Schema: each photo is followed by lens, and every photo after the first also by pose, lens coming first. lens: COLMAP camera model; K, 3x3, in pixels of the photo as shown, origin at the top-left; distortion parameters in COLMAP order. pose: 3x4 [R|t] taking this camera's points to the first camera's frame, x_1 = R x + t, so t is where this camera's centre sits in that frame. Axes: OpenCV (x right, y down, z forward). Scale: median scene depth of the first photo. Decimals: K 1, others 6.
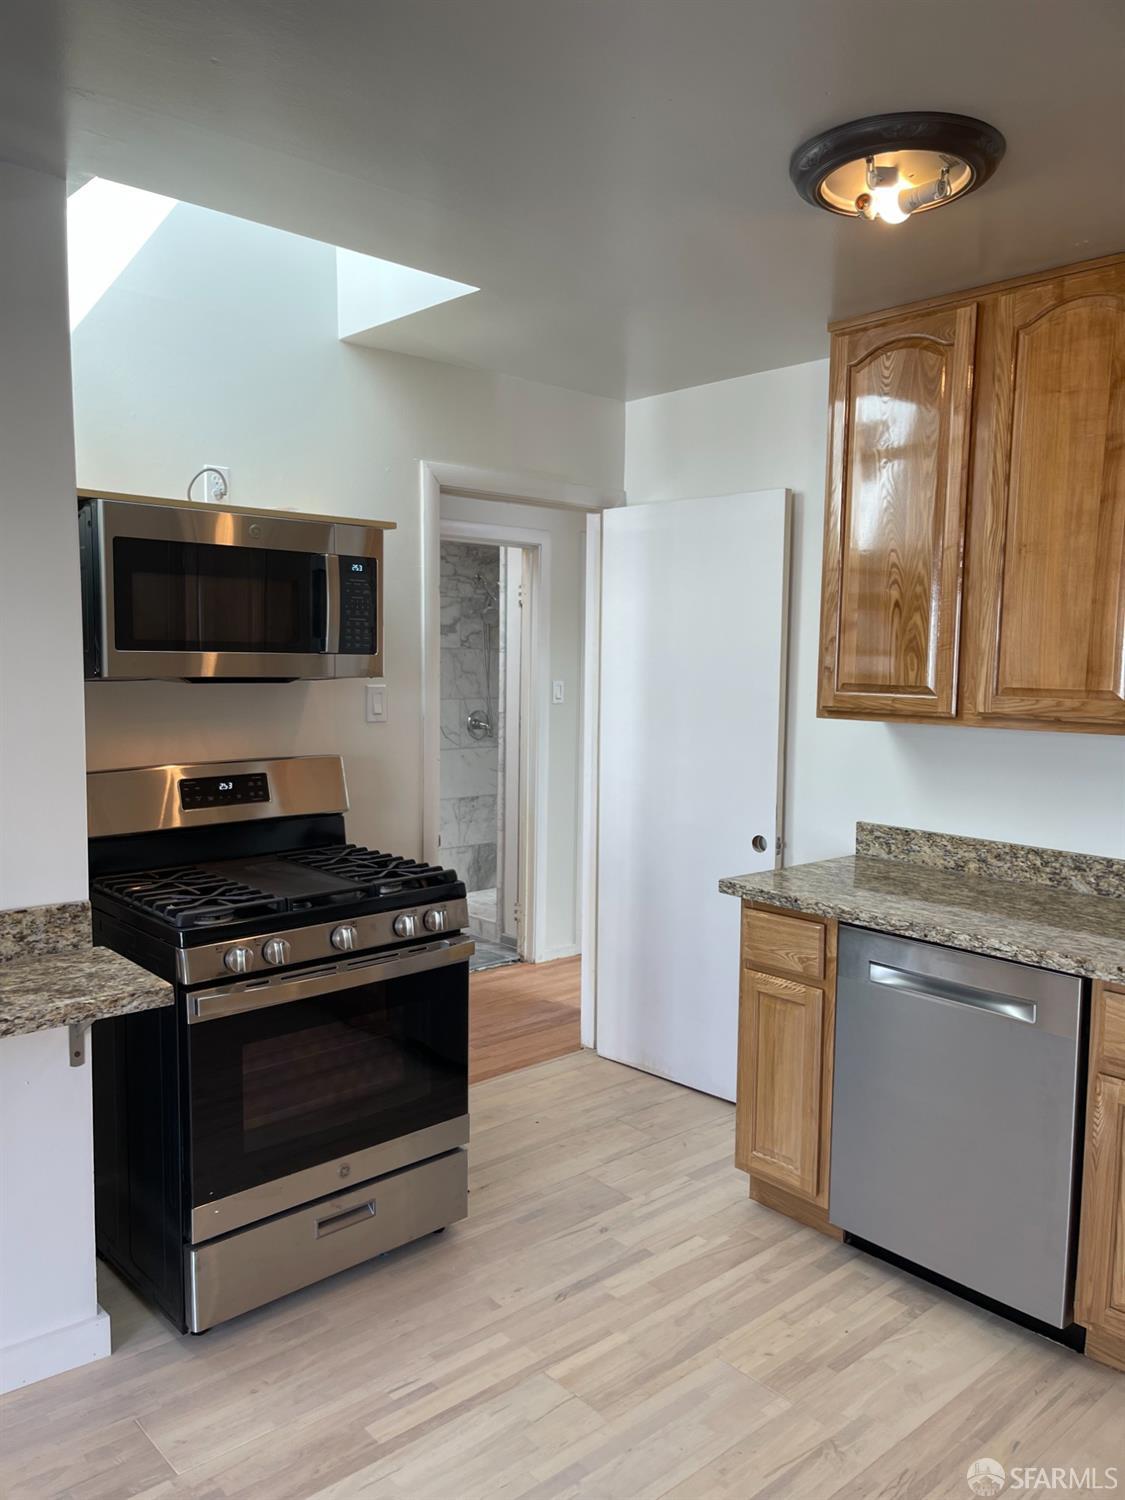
lens RADIAL K [[1119.2, 0, 562.5], [0, 1119.2, 750.0], [0, 0, 1]] dist [0.004965, 0.002954]
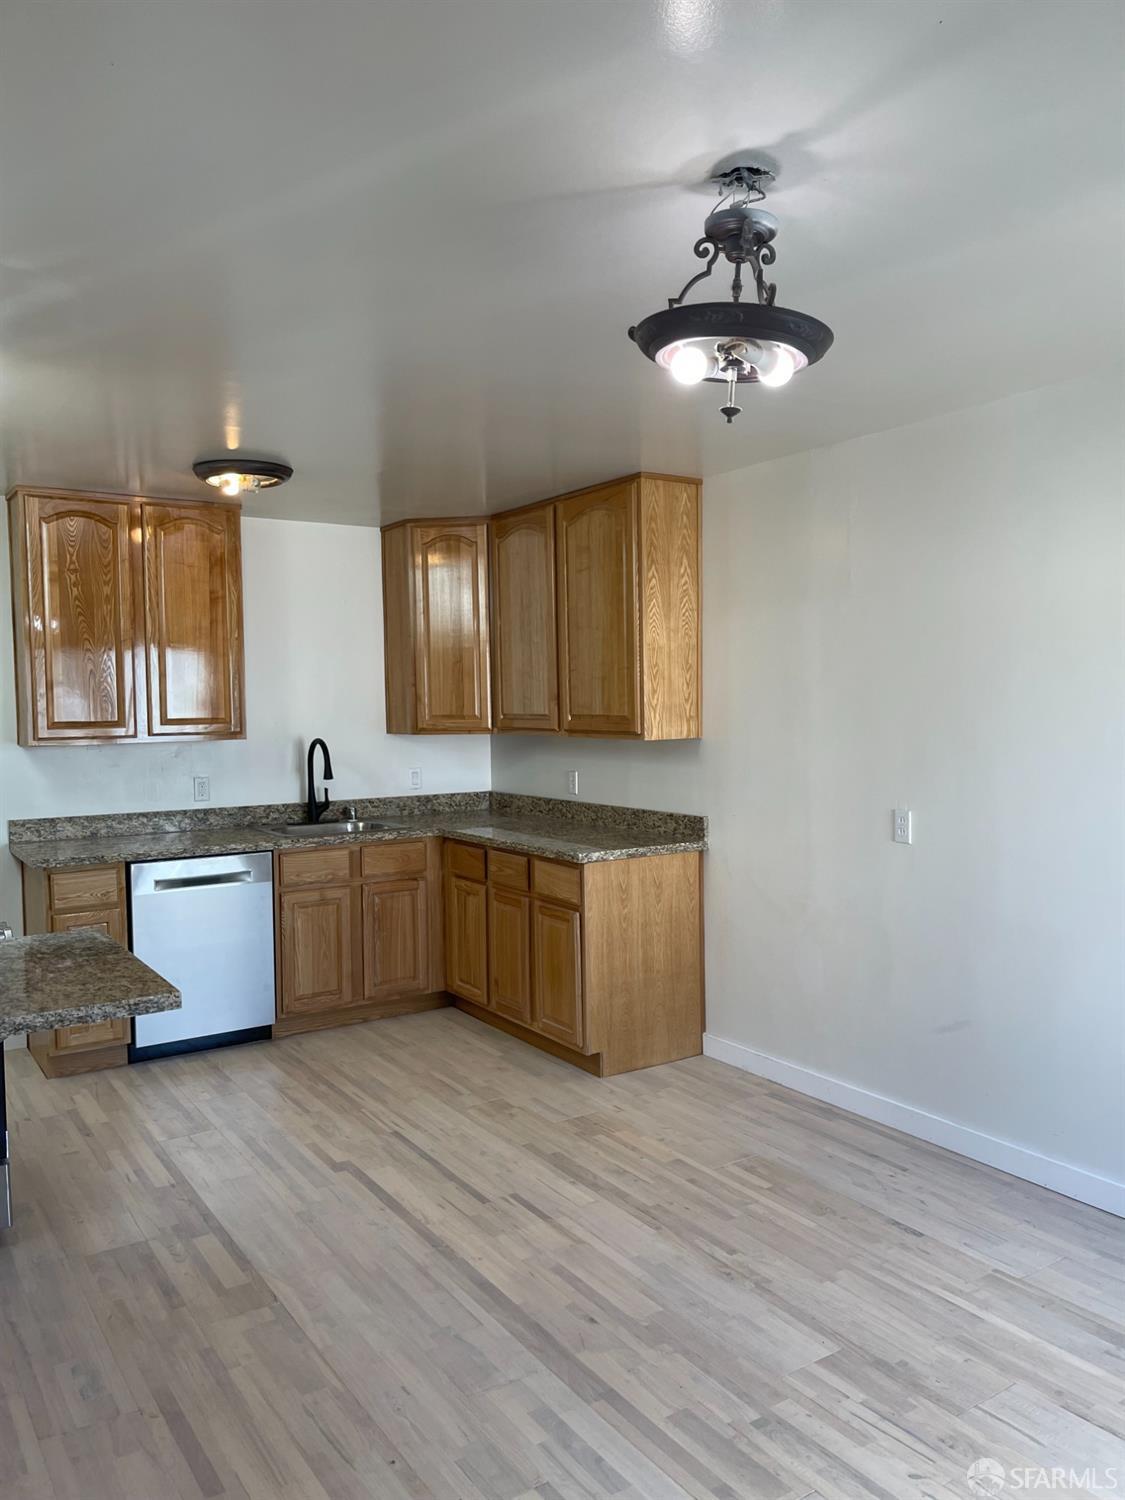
lens RADIAL K [[1098.1, 0, 562.5], [0, 1098.1, 750.0], [0, 0, 1]] dist [0.069703, 0.000176]
pose [[0.141103, -0.059070, 0.988231, -1.338838], [0.103498, 0.993629, 0.044615, -0.020371], [-0.984570, 0.095984, 0.146318, 0.113178]]
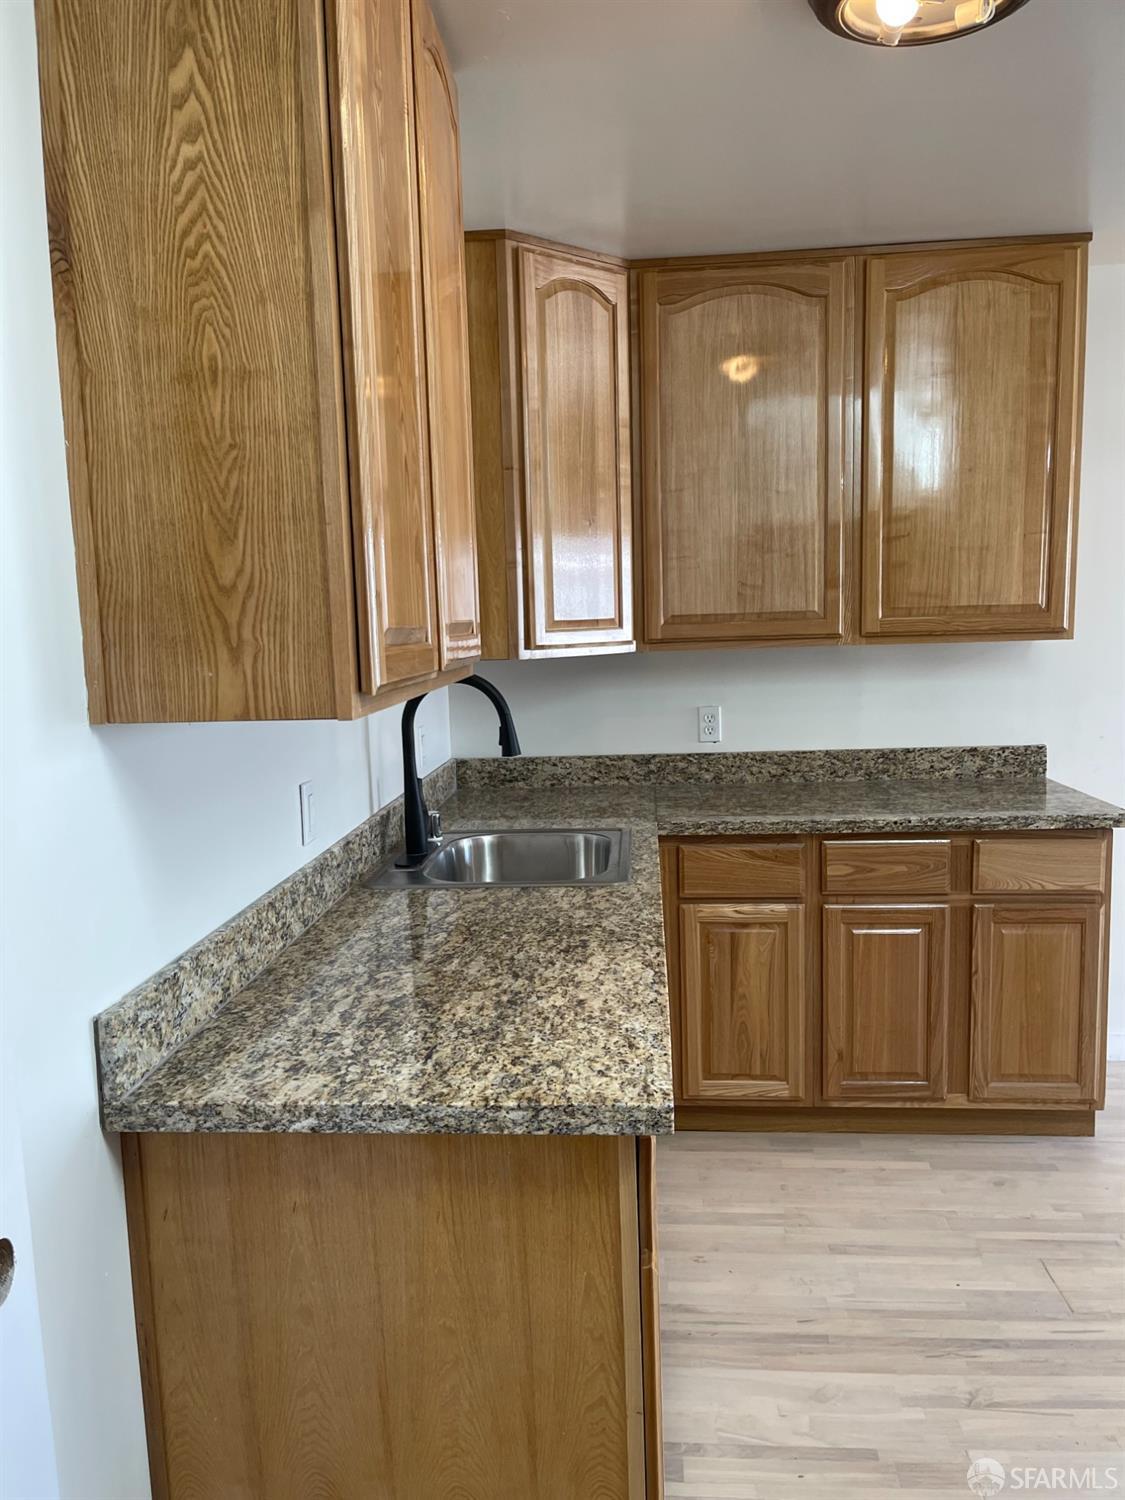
lens RADIAL K [[1119.2, 0, 562.5], [0, 1119.2, 750.0], [0, 0, 1]] dist [0.004965, 0.002954]
pose [[-0.687649, -0.076242, 0.722029, -0.133651], [0.088252, 0.978320, 0.187354, -0.103301], [-0.720660, 0.192554, -0.666012, 1.446326]]
